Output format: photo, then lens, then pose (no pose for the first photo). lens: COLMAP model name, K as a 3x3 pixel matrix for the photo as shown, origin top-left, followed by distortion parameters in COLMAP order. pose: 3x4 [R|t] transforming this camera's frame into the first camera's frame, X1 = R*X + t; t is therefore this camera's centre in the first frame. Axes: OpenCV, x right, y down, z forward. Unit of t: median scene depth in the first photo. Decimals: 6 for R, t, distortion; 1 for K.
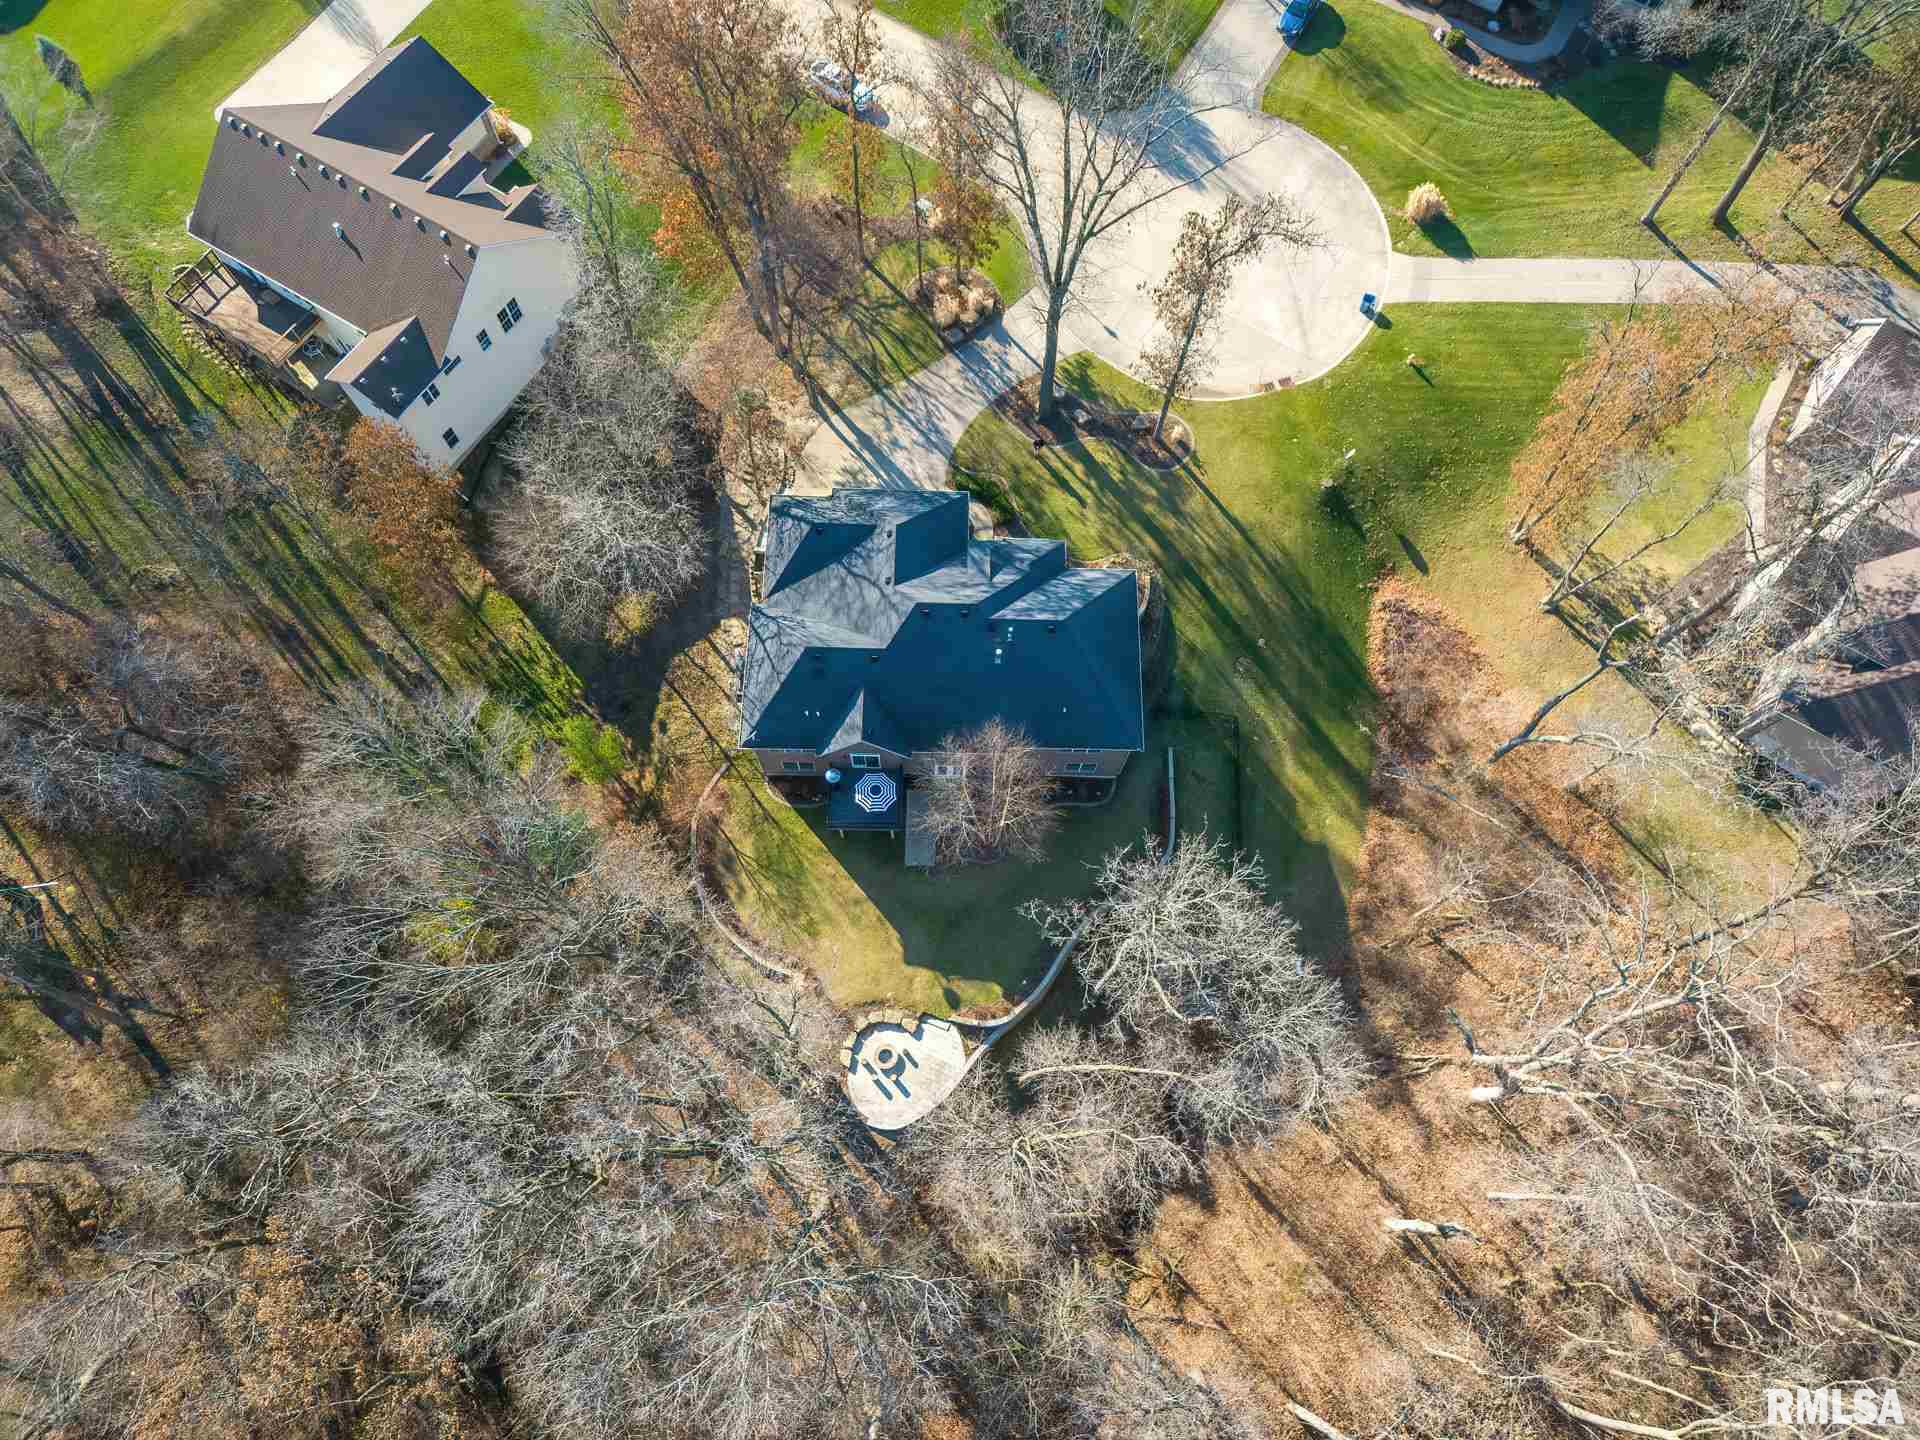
lens RADIAL K [[1133.8, 0, 960.4], [0, 1133.8, 745.5], [0, 0, 1]] dist [0.142920, -0.142482]
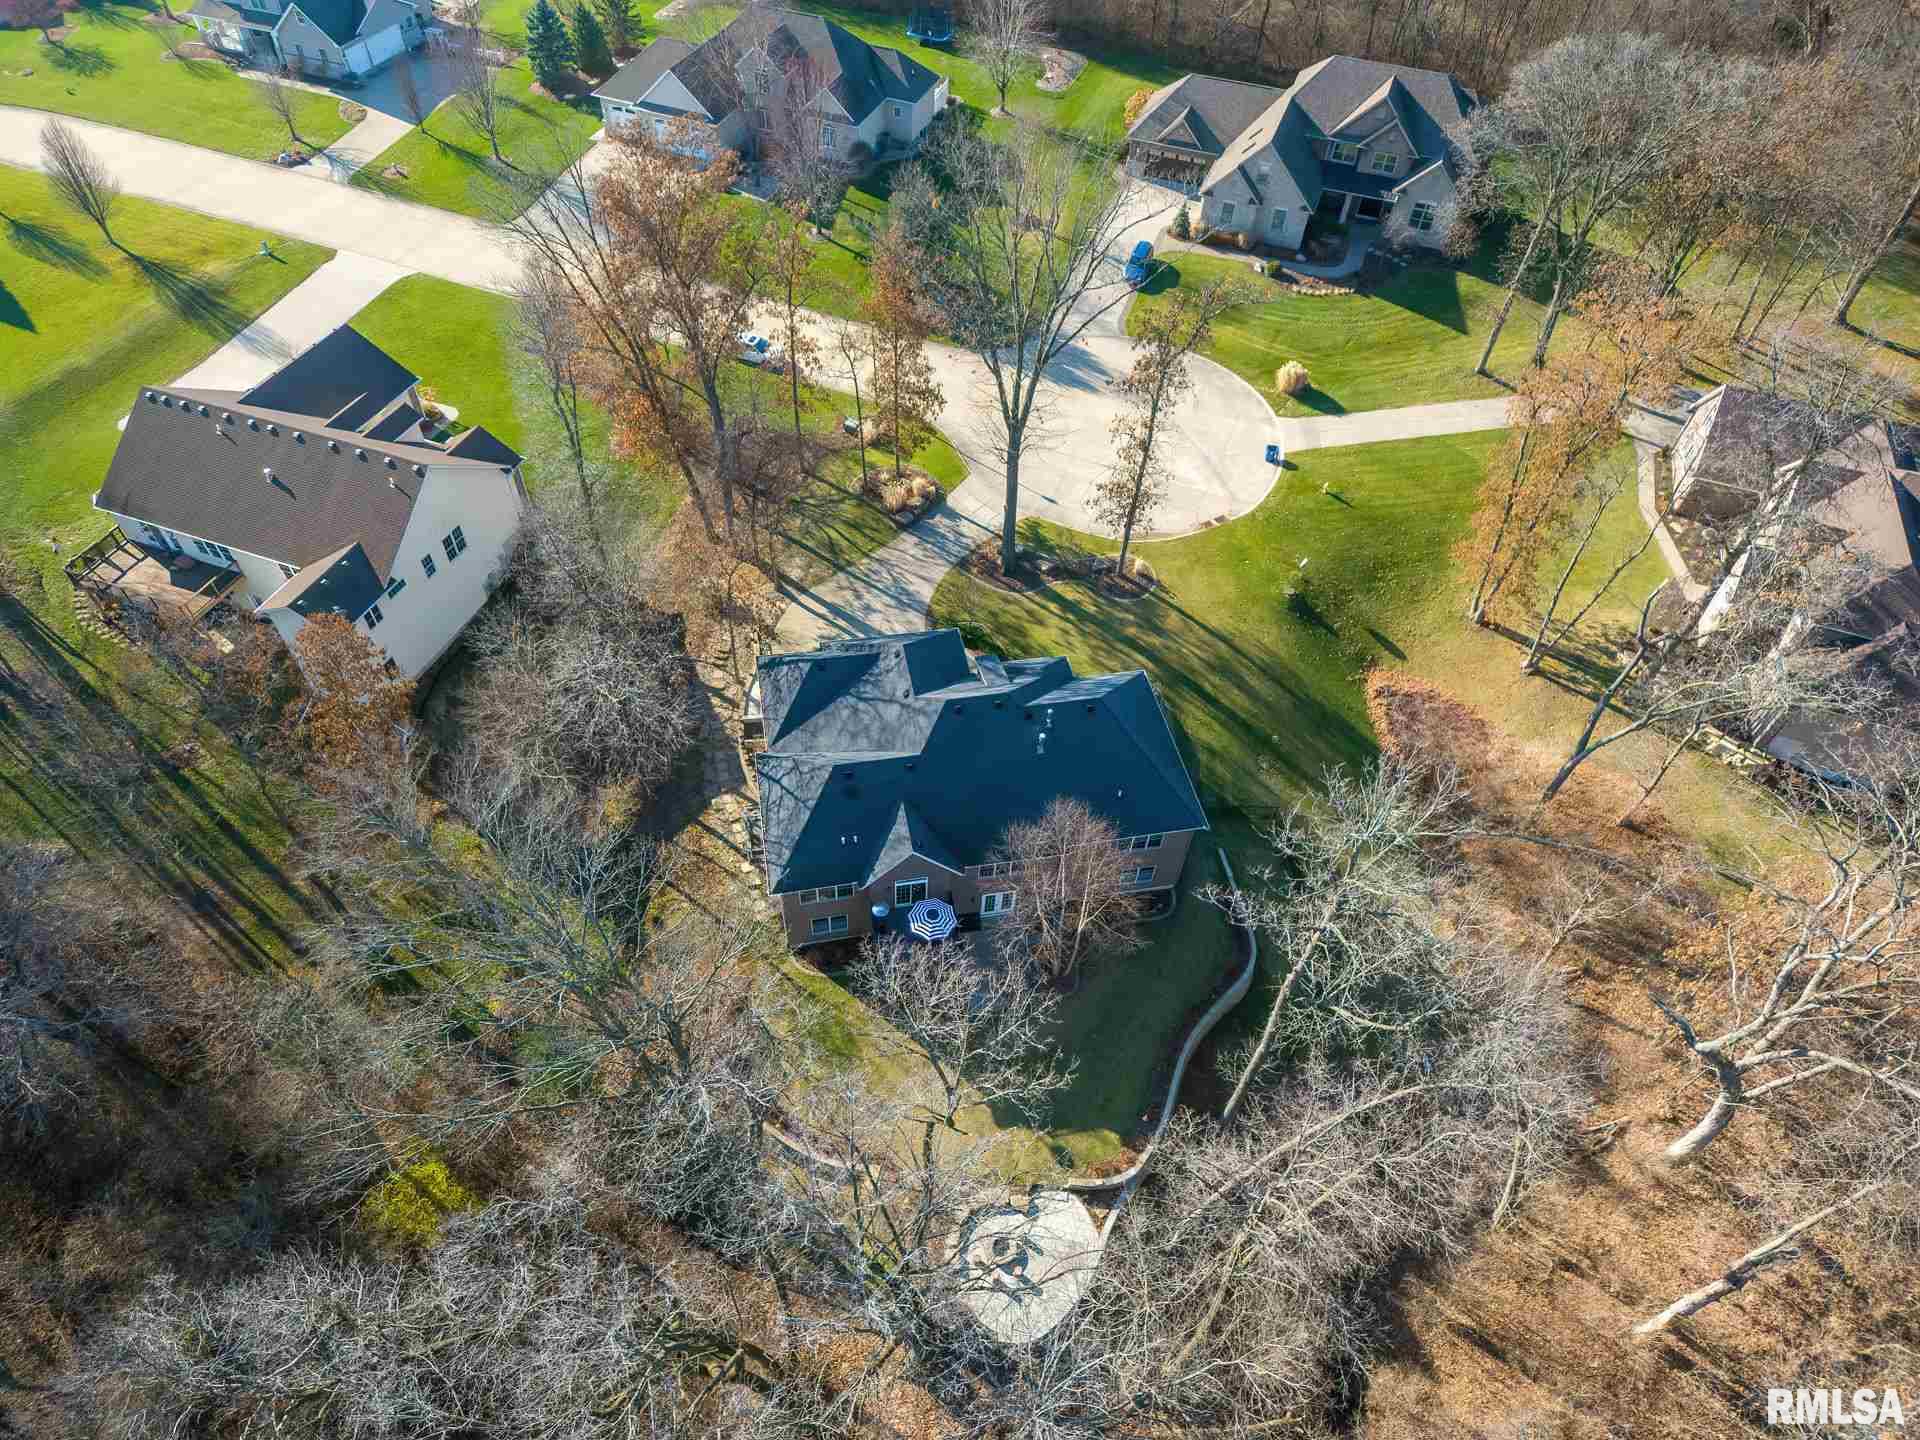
lens RADIAL K [[1133.8, 0, 960.4], [0, 1133.8, 745.5], [0, 0, 1]] dist [0.142920, -0.142482]
pose [[0.978614, -0.145221, 0.145691, -0.141189], [0.185129, 0.930523, -0.315998, 0.172924], [-0.089679, 0.336212, 0.937507, 0.114144]]
